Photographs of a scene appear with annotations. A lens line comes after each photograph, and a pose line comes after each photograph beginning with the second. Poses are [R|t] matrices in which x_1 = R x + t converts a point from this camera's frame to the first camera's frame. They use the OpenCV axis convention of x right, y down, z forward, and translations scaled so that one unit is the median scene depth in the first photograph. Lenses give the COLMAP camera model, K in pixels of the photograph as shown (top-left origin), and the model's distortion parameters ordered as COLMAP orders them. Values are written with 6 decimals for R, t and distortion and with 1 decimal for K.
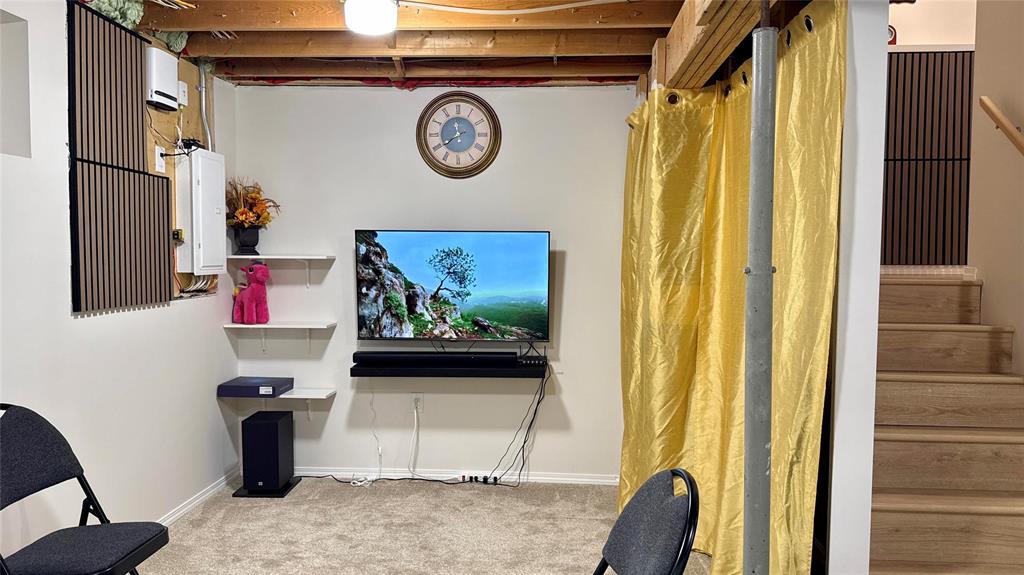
lens RADIAL K [[713.1, 0, 511.6], [0, 713.1, 292.8], [0, 0, 1]] dist [0.098755, -0.160126]
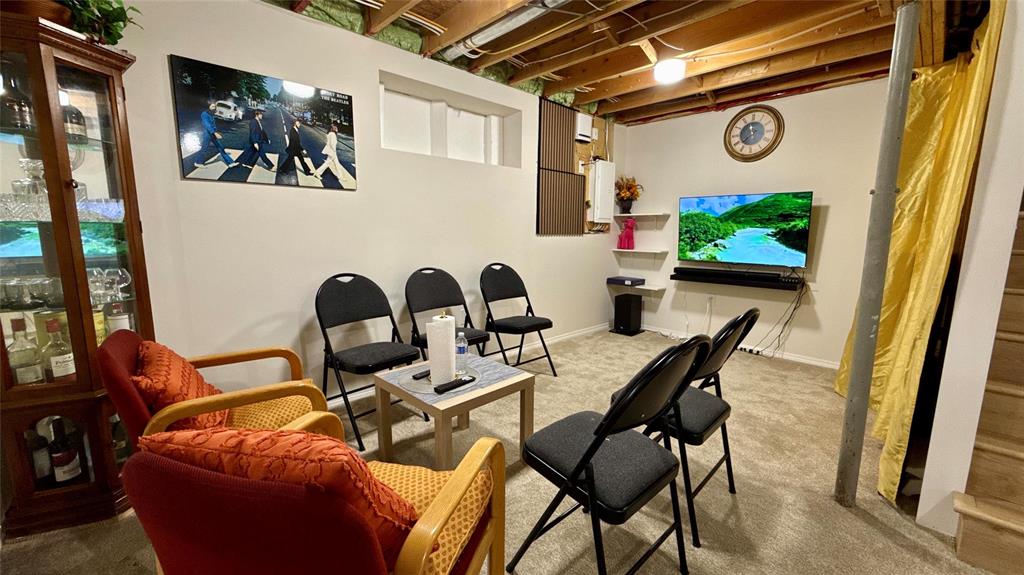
lens RADIAL K [[407.2, 0, 514.0], [0, 407.2, 289.8], [0, 0, 1]] dist [-0.001216, -0.000305]
pose [[0.731052, 0.099757, -0.674990, 0.201294], [-0.040838, 0.993878, 0.102656, 0.056823], [0.681098, -0.047482, 0.730651, -0.034128]]
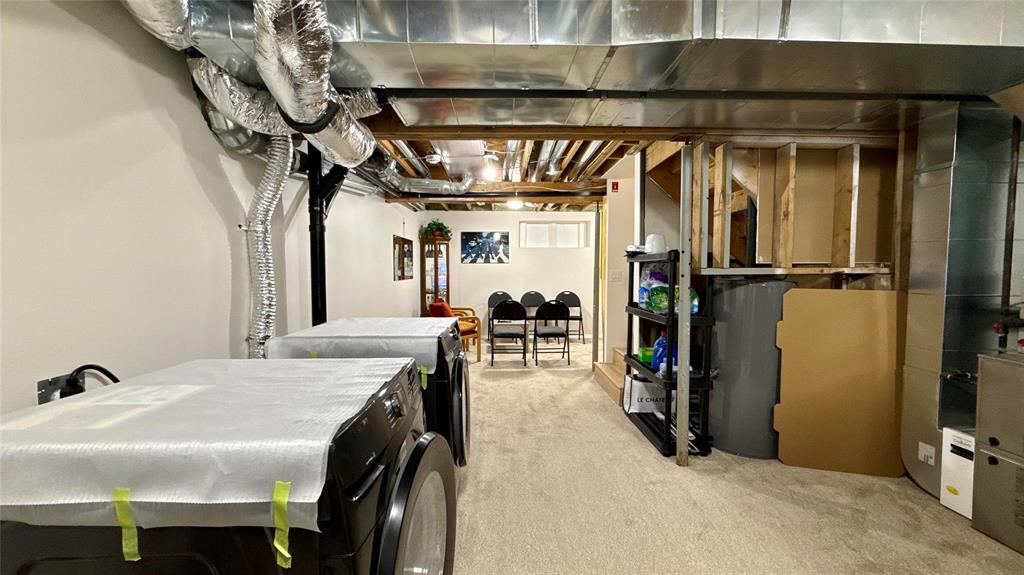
lens RADIAL K [[407.2, 0, 514.0], [0, 407.2, 289.8], [0, 0, 1]] dist [-0.001216, -0.000305]
pose [[0.092495, 0.039581, -0.994926, 1.489590], [-0.052358, 0.998021, 0.034837, 0.030263], [0.994336, 0.048871, 0.094384, 0.138715]]
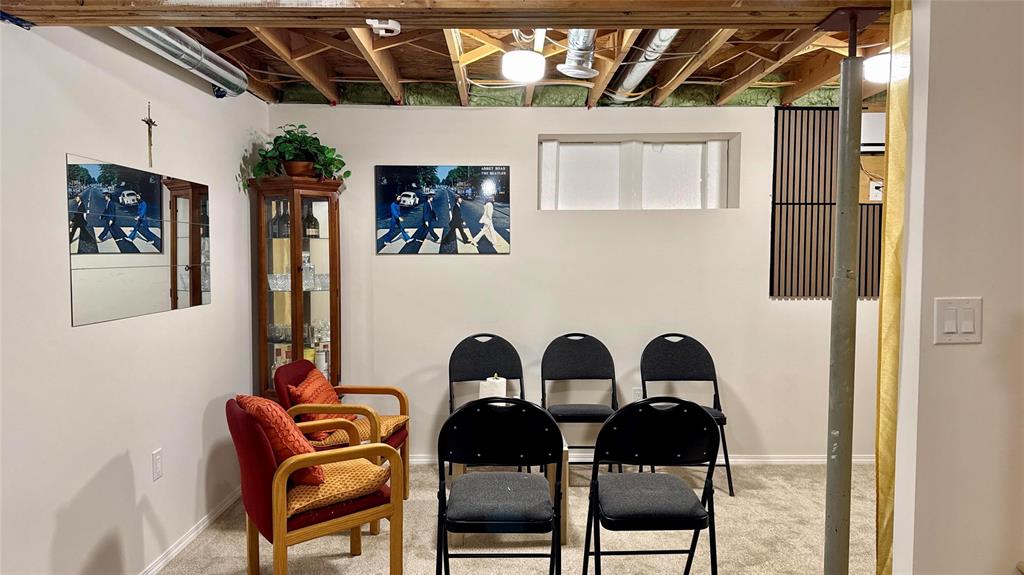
lens RADIAL K [[713.1, 0, 511.6], [0, 713.1, 292.8], [0, 0, 1]] dist [0.098755, -0.160126]
pose [[0.064058, 0.045876, -0.996891, 0.759892], [-0.054024, 0.997637, 0.042438, -0.013639], [0.996483, 0.051138, 0.066385, 0.218698]]
